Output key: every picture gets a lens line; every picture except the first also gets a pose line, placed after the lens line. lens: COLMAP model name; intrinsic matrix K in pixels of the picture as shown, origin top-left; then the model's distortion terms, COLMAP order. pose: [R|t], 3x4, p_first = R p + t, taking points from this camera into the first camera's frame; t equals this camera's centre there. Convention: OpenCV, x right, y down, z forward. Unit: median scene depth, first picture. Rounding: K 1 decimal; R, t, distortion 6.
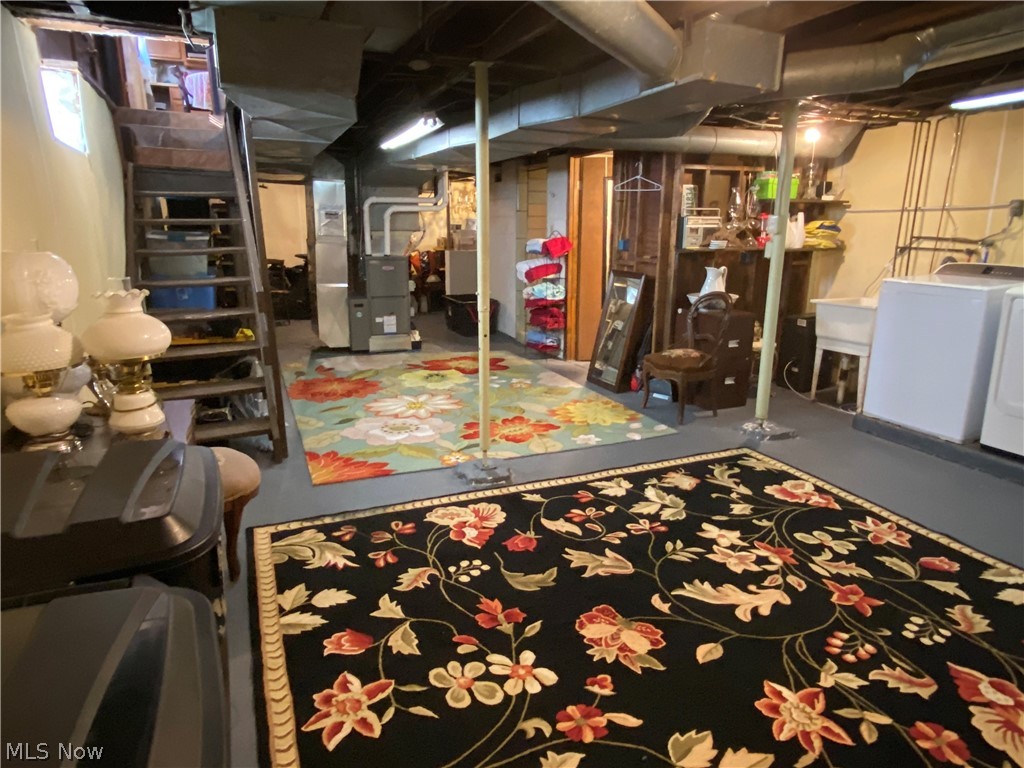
lens RADIAL K [[622.5, 0, 512.0], [0, 622.5, 384.0], [0, 0, 1]] dist [0.039488, -0.052208]
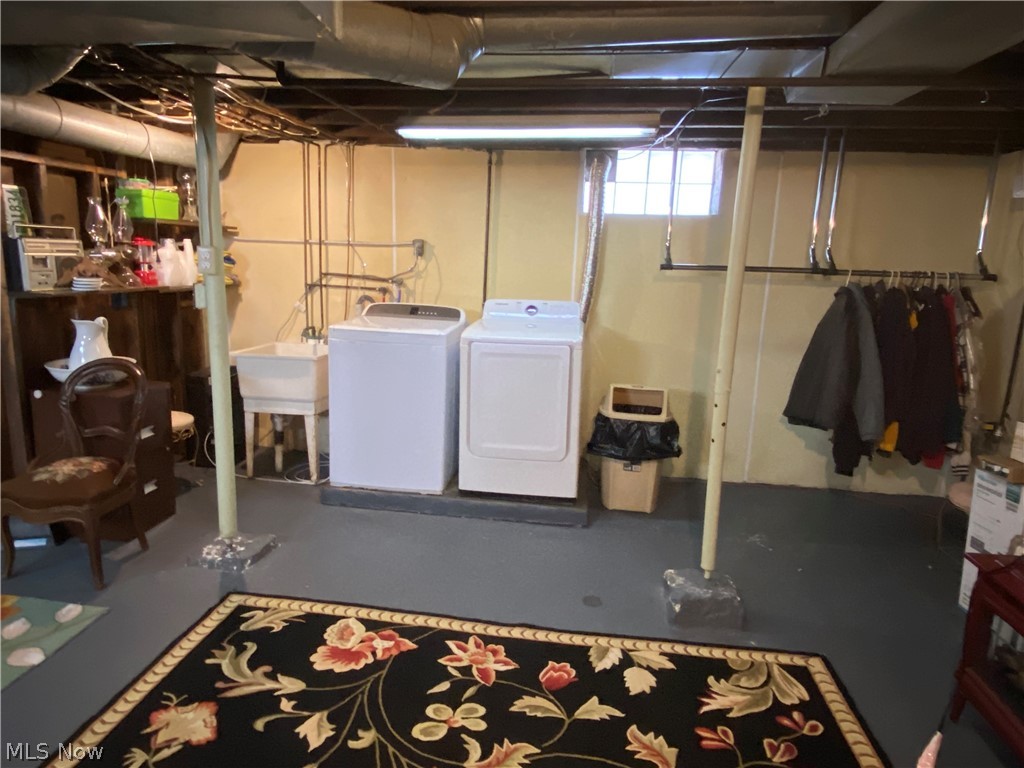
lens RADIAL K [[622.5, 0, 512.0], [0, 622.5, 384.0], [0, 0, 1]] dist [0.039488, -0.052208]
pose [[0.510633, -0.149898, 0.846631, -0.004042], [0.171023, 0.982717, 0.070842, -0.101037], [-0.842618, 0.108619, 0.527444, 0.333341]]
